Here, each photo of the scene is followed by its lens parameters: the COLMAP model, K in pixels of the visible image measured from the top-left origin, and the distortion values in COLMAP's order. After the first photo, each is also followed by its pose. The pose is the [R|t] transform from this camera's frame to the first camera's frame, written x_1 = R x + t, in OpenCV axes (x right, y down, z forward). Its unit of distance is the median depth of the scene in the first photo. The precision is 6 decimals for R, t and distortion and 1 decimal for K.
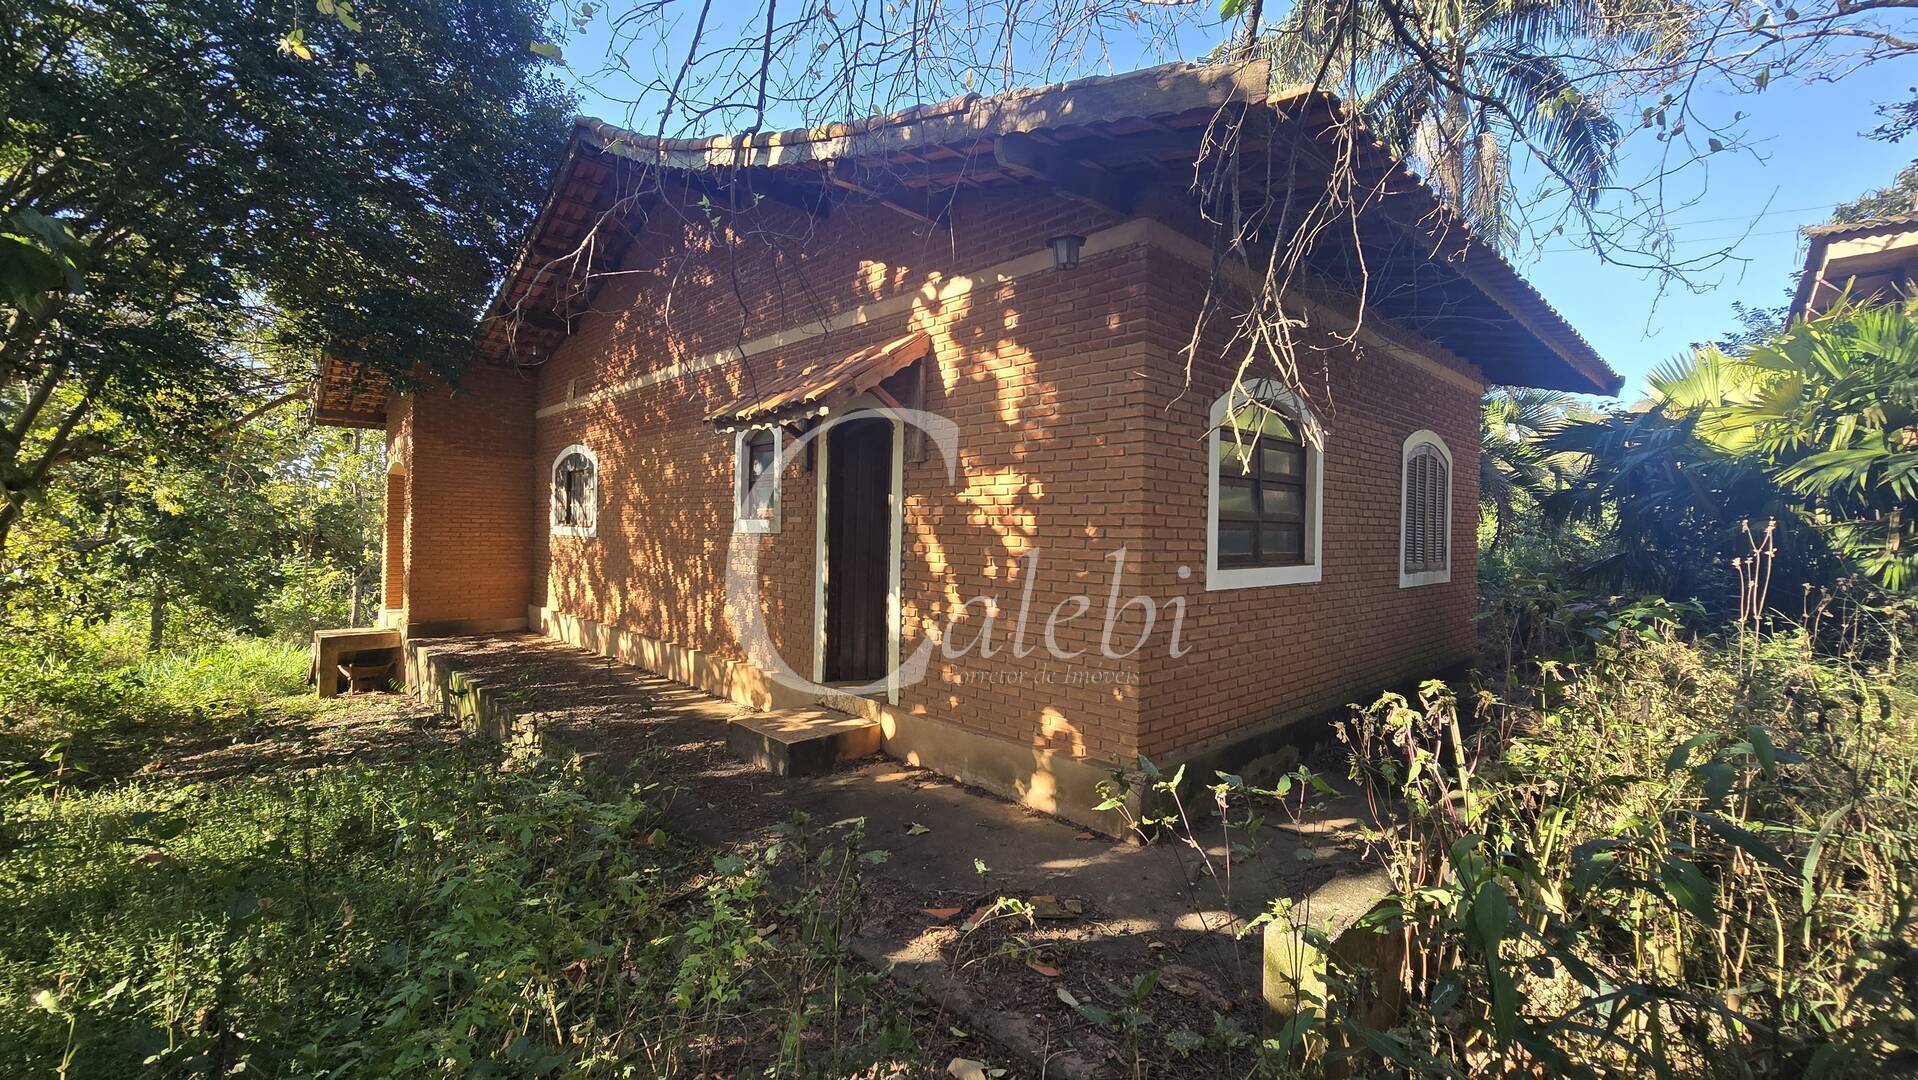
lens RADIAL K [[786.8, 0, 963.7], [0, 786.8, 530.1], [0, 0, 1]] dist [-0.002672, 0.000512]
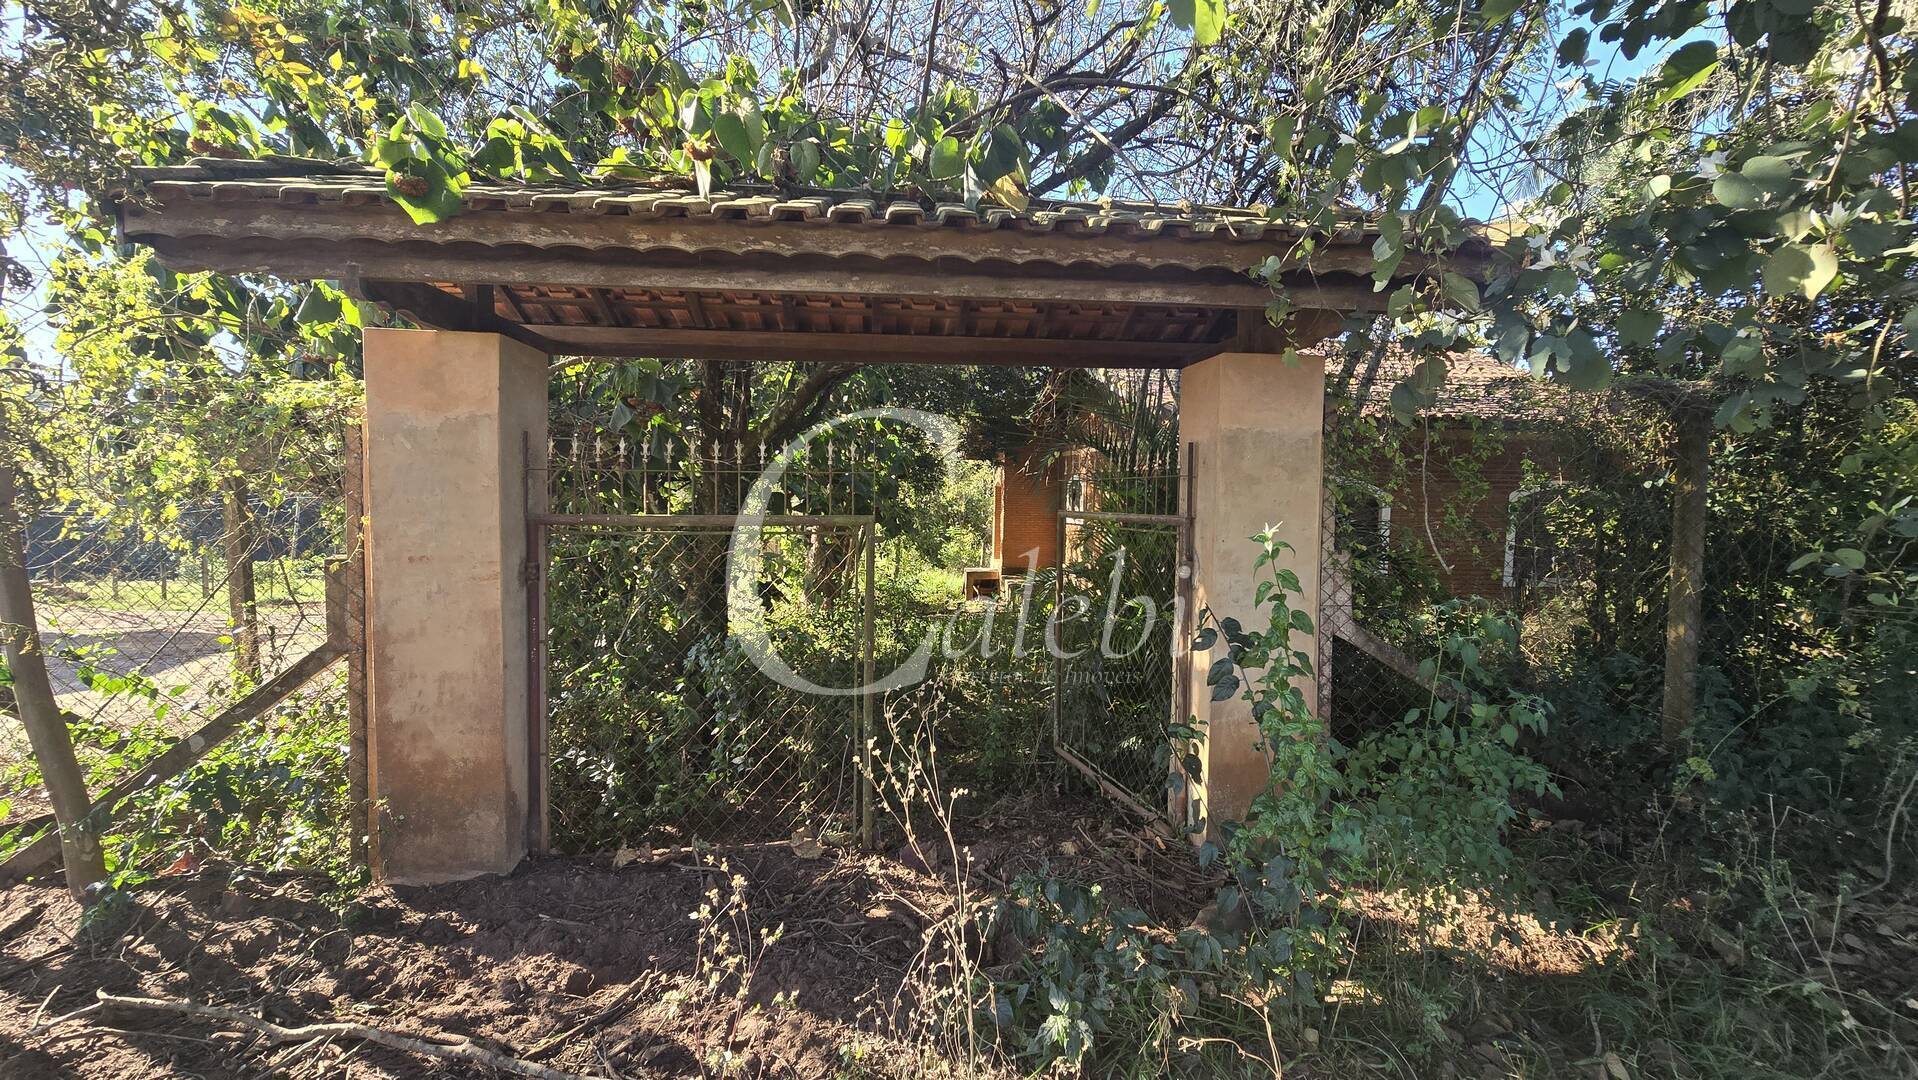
lens RADIAL K [[786.8, 0, 963.7], [0, 786.8, 530.1], [0, 0, 1]] dist [-0.002672, 0.000512]
pose [[0.775987, 0.032509, -0.629910, 0.362546], [0.000458, 0.998642, 0.052104, -0.060581], [0.630748, -0.040721, 0.774918, -0.464446]]
